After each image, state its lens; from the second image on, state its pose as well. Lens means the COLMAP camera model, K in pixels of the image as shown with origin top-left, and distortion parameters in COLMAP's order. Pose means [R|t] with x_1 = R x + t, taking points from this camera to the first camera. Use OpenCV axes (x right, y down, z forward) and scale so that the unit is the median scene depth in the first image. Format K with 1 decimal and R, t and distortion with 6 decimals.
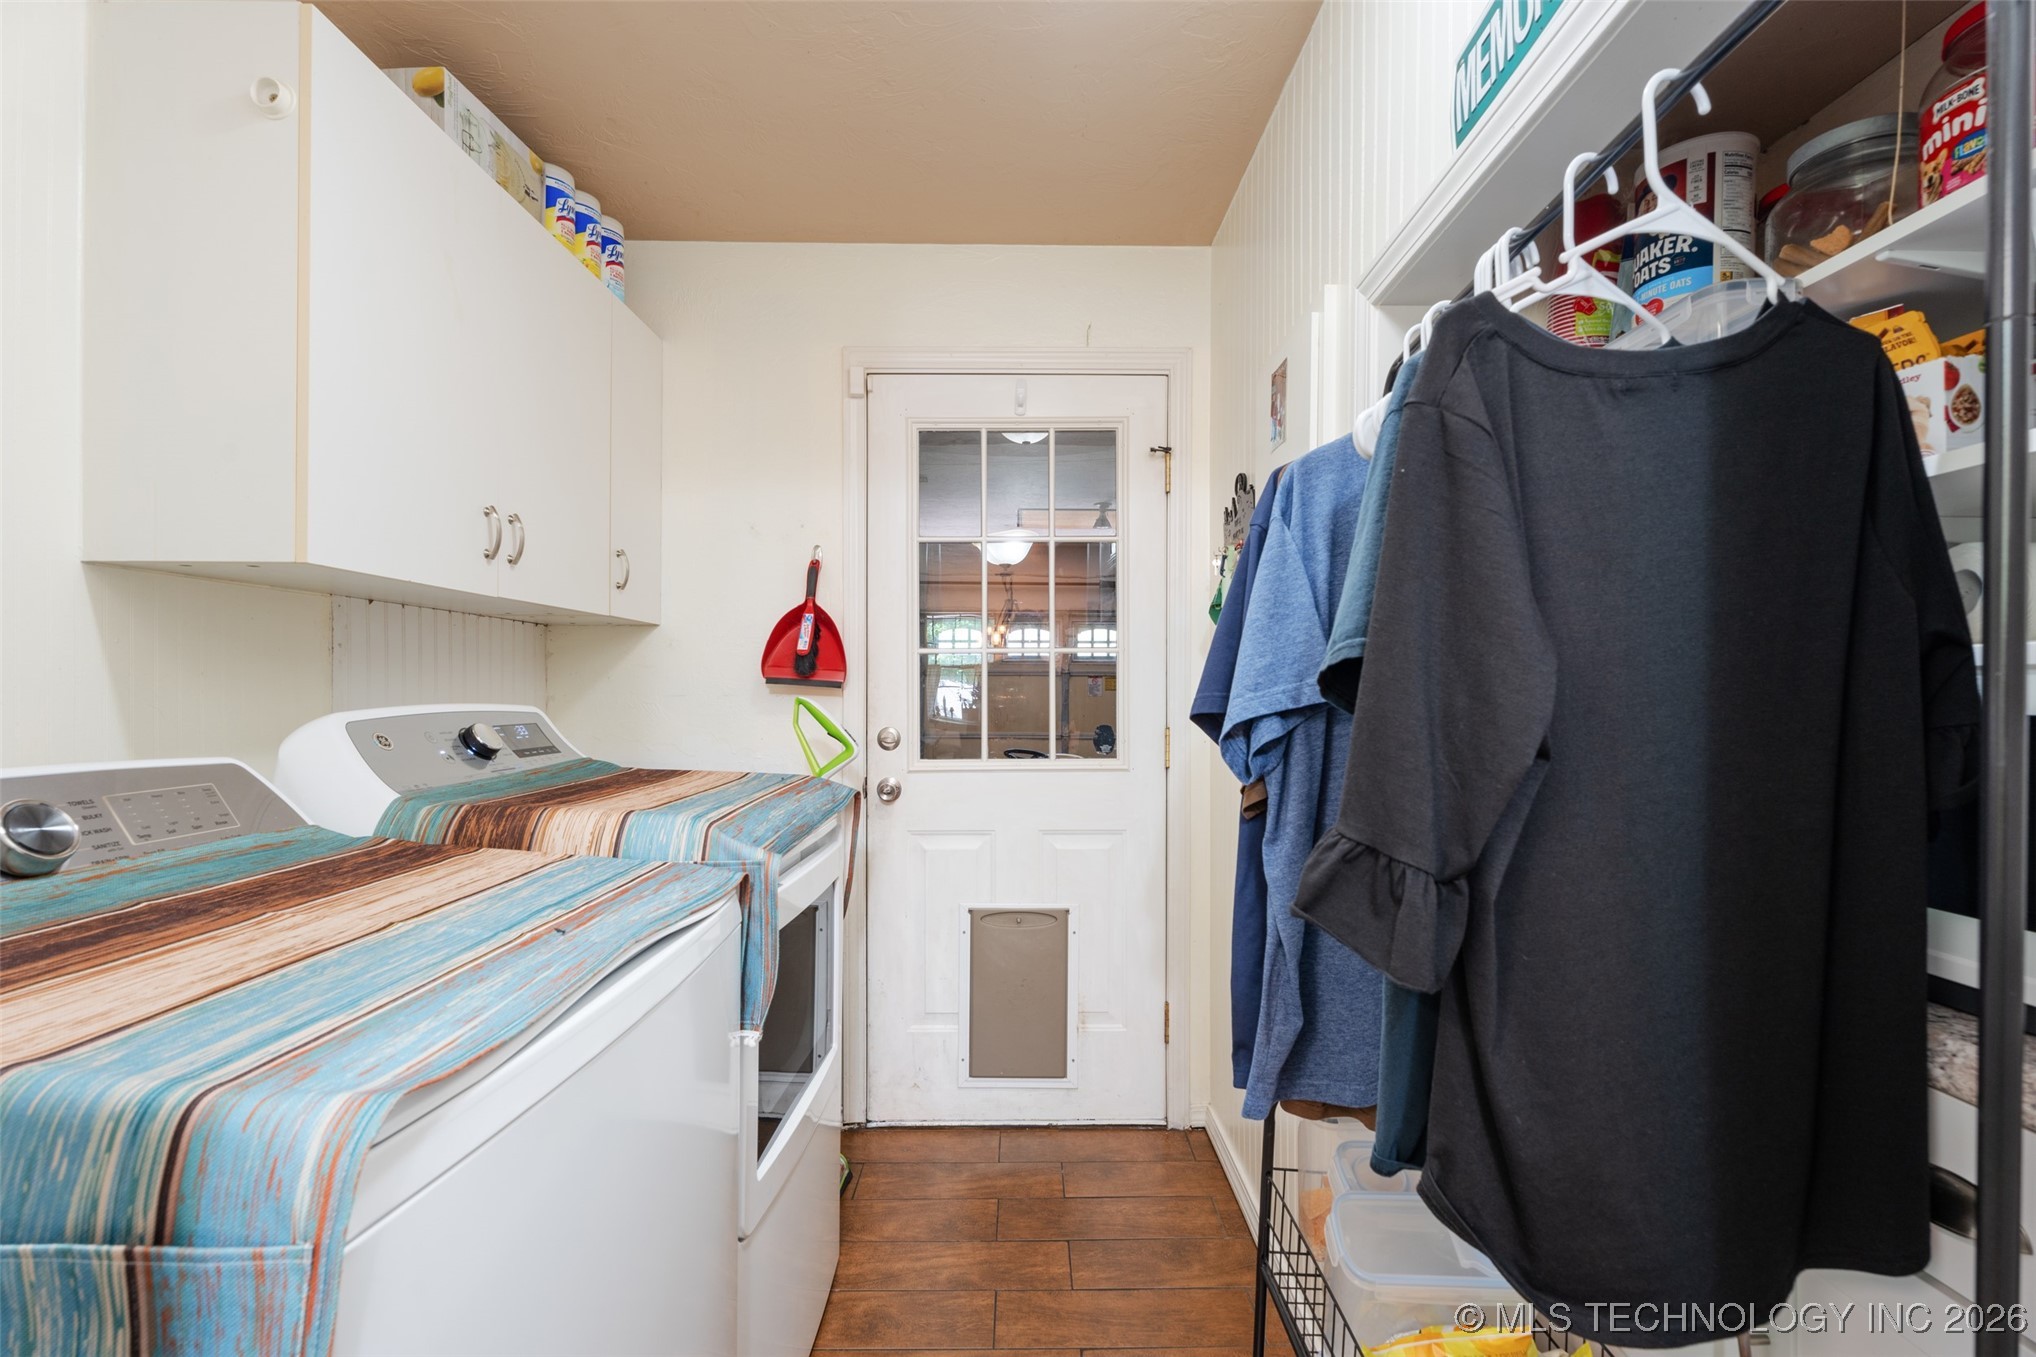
lens RADIAL K [[914.4, 0, 1019.9], [0, 914.4, 683.1], [0, 0, 1]] dist [0.001830, 0.002713]
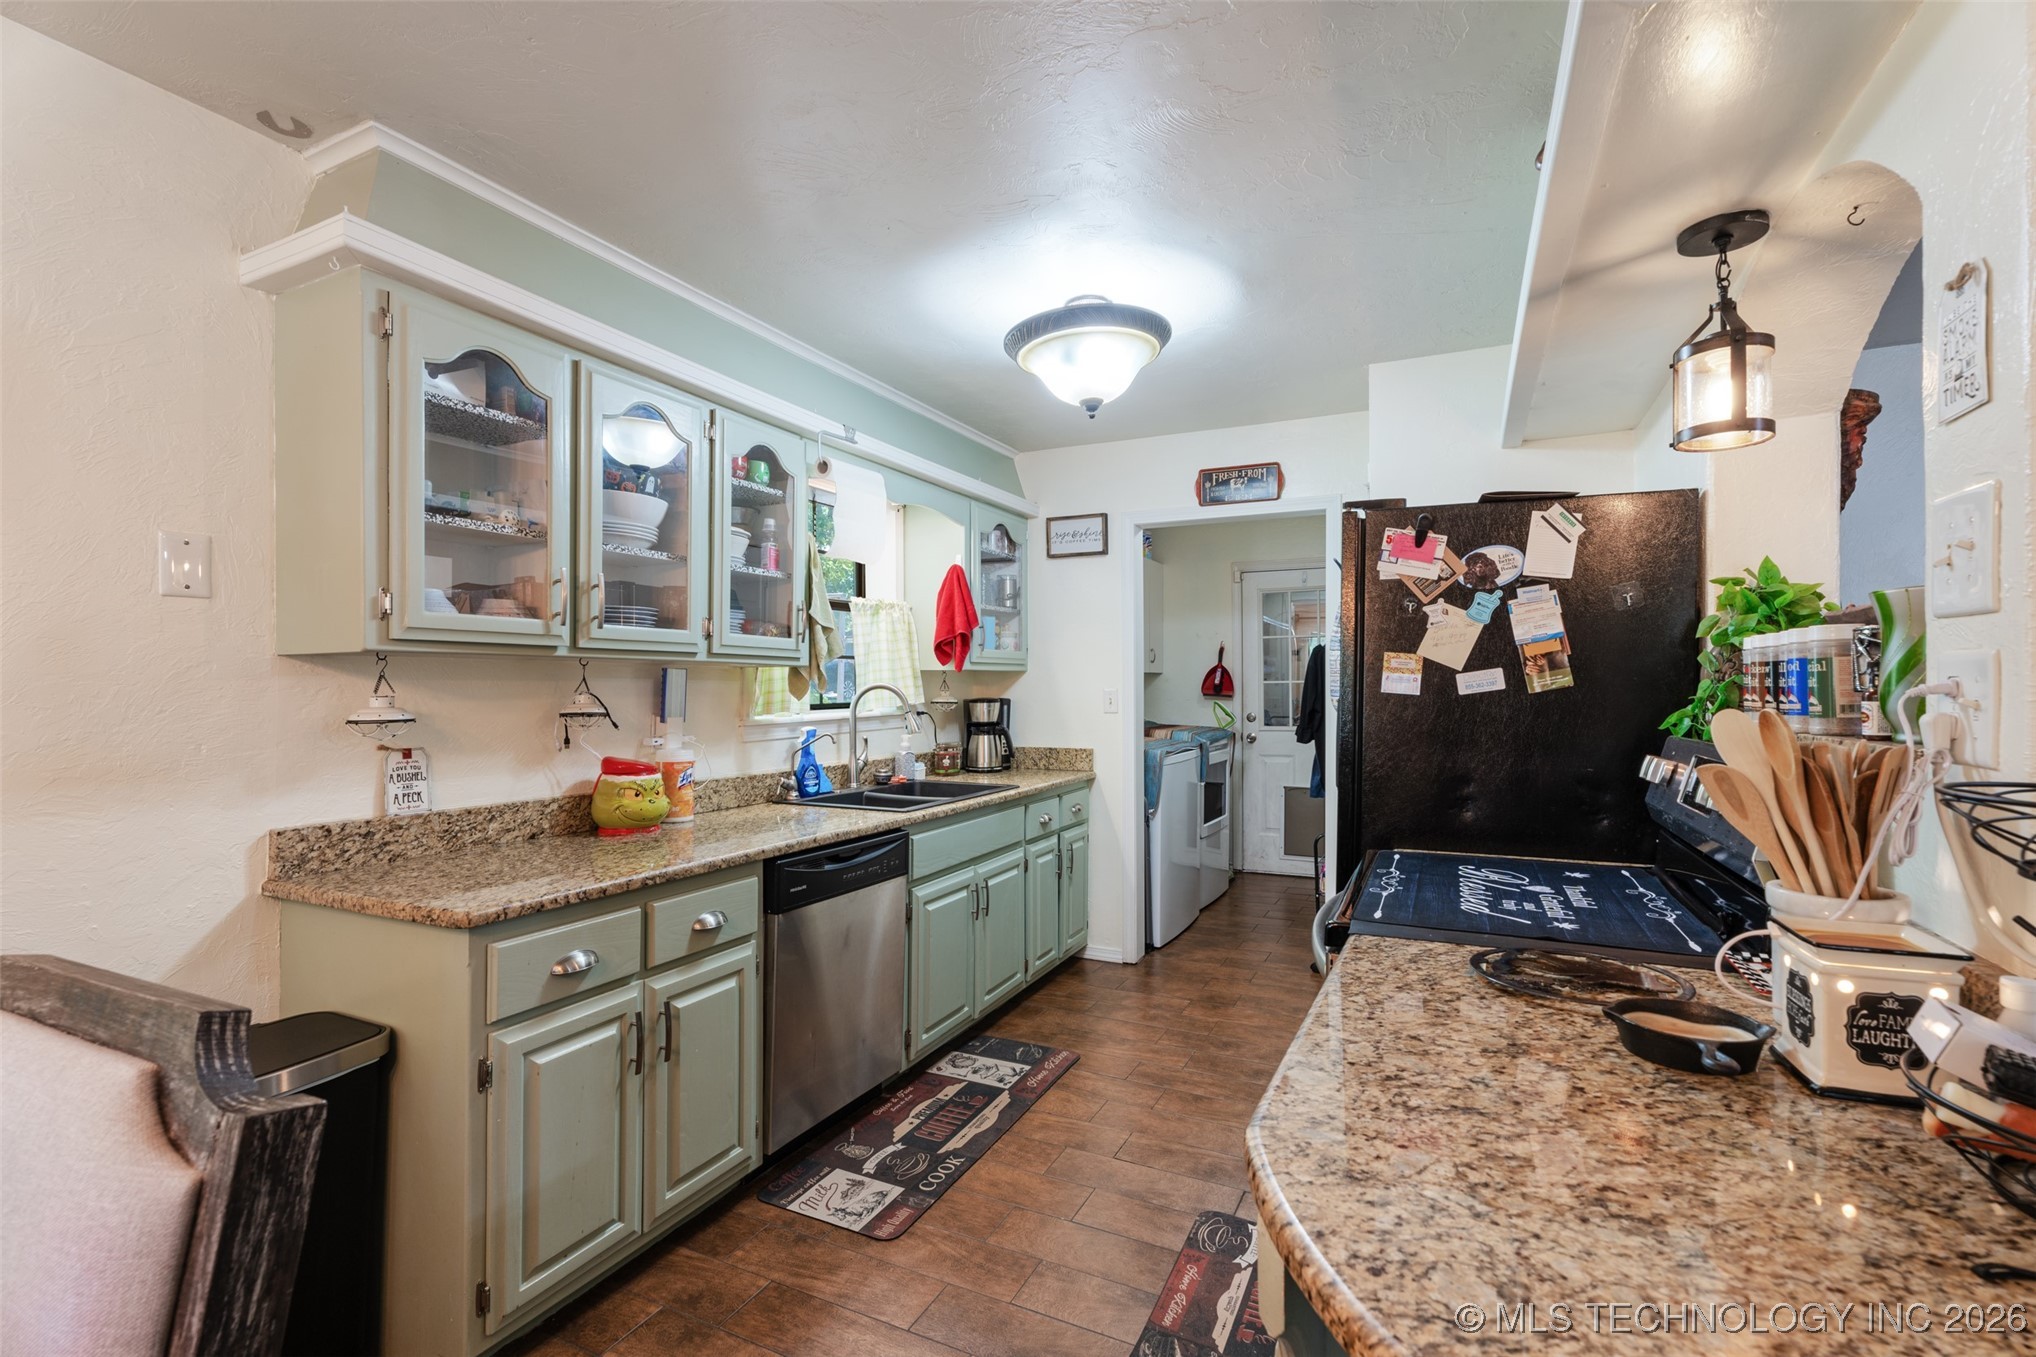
lens RADIAL K [[914.4, 0, 1020.0], [0, 914.4, 682.6], [0, 0, 1]] dist [0.001830, 0.002713]
pose [[0.901946, -0.003997, -0.431830, 0.375288], [0.000546, 0.999967, -0.008114, -0.016263], [0.431848, 0.007082, 0.901919, -1.566148]]
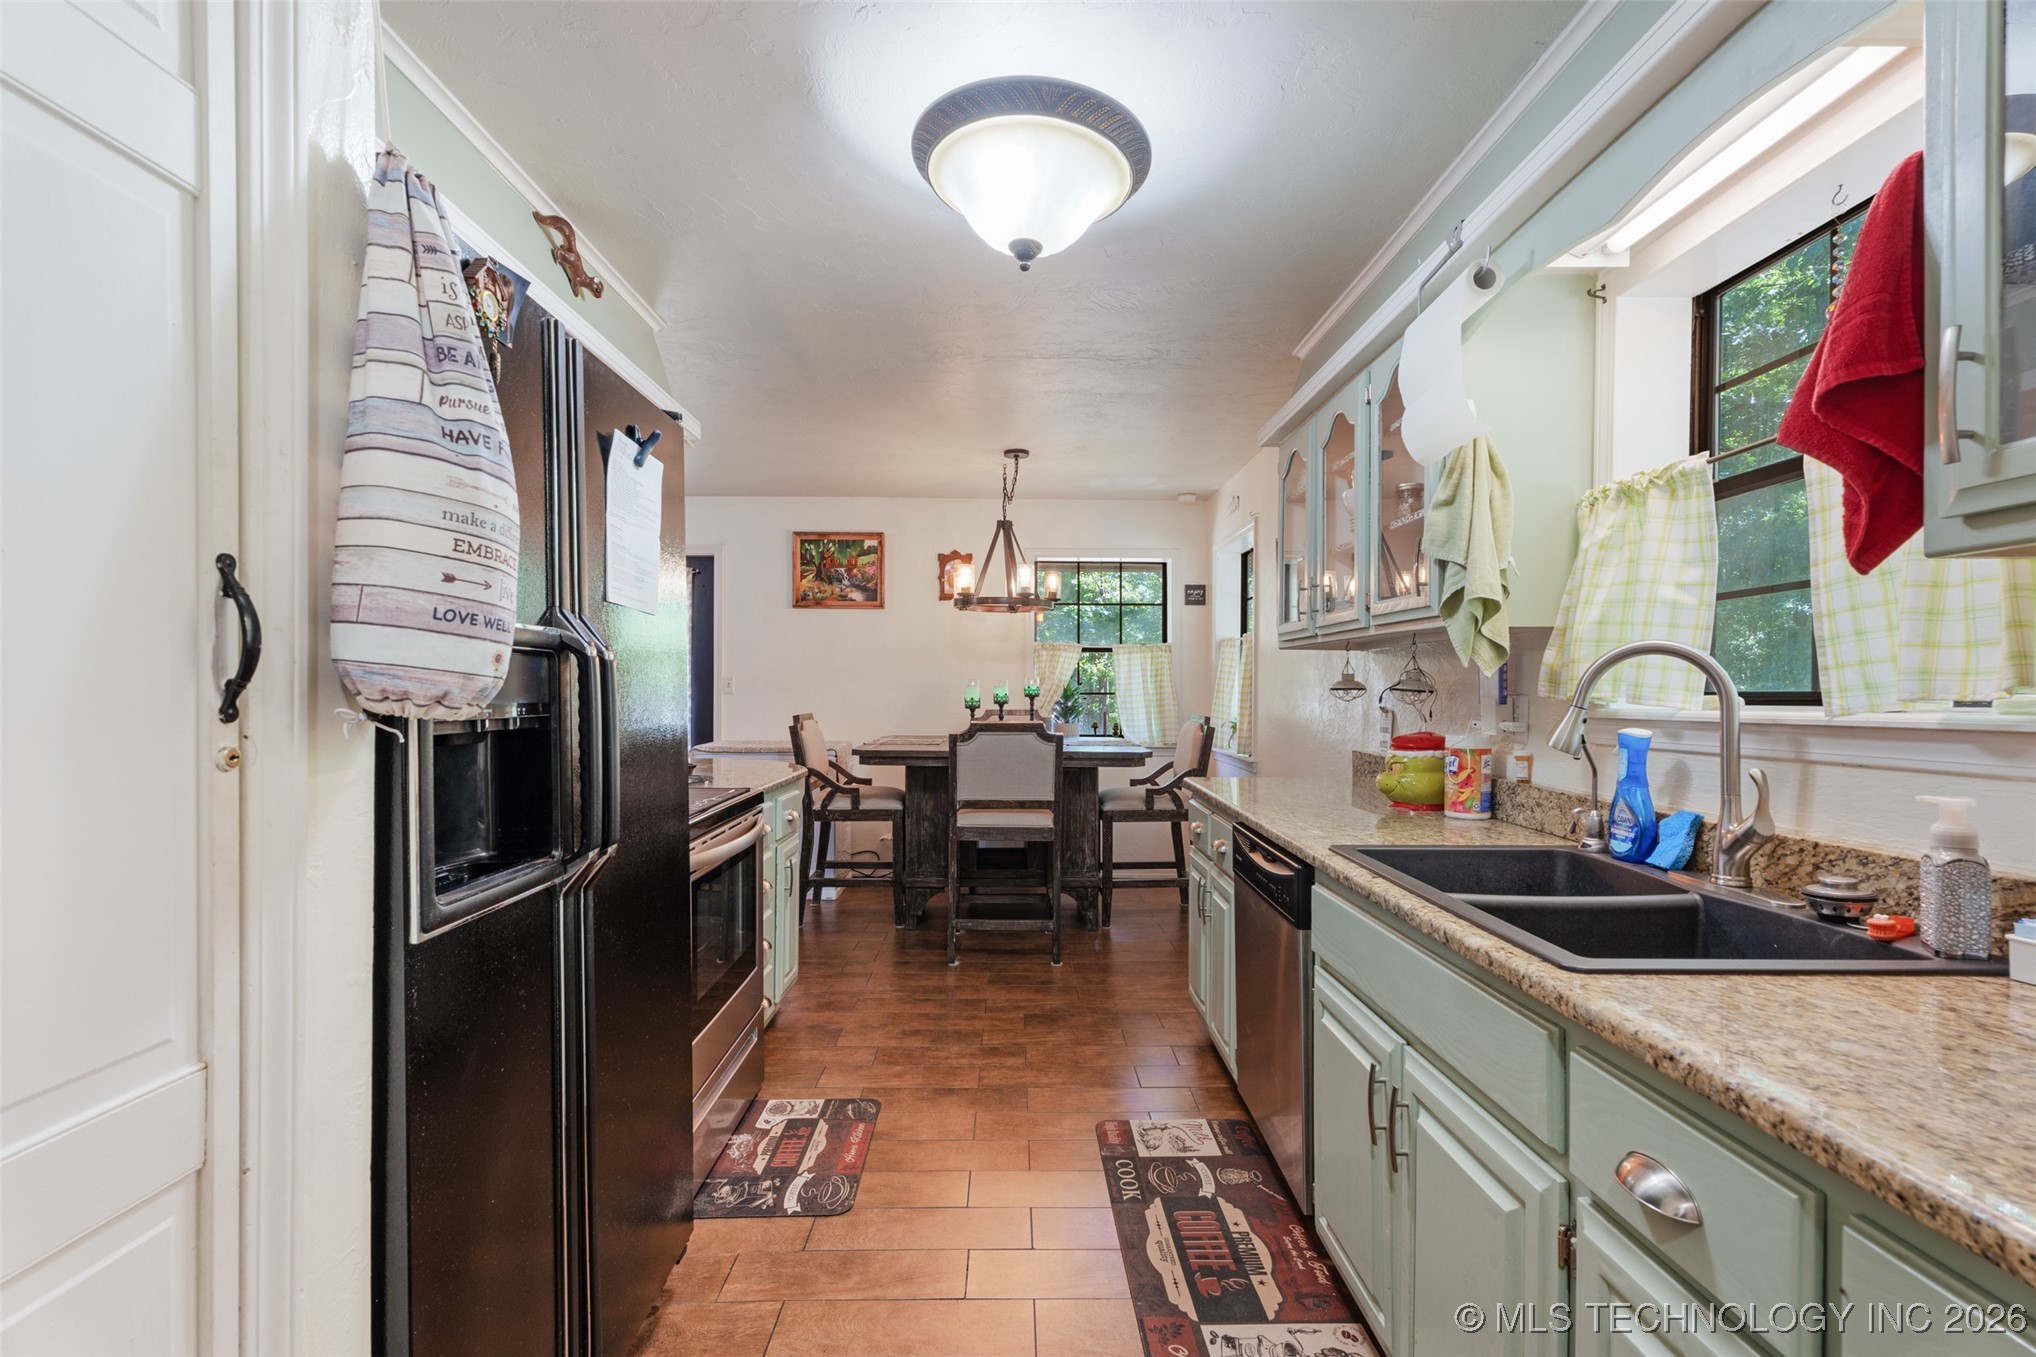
lens RADIAL K [[914.4, 0, 1019.6], [0, 914.4, 691.1], [0, 0, 1]] dist [0.001830, 0.002713]
pose [[-0.999744, -0.005958, -0.021831, -0.597265], [-0.006134, 0.999949, 0.007969, 0.042675], [0.021782, 0.008101, -0.999730, 3.062913]]
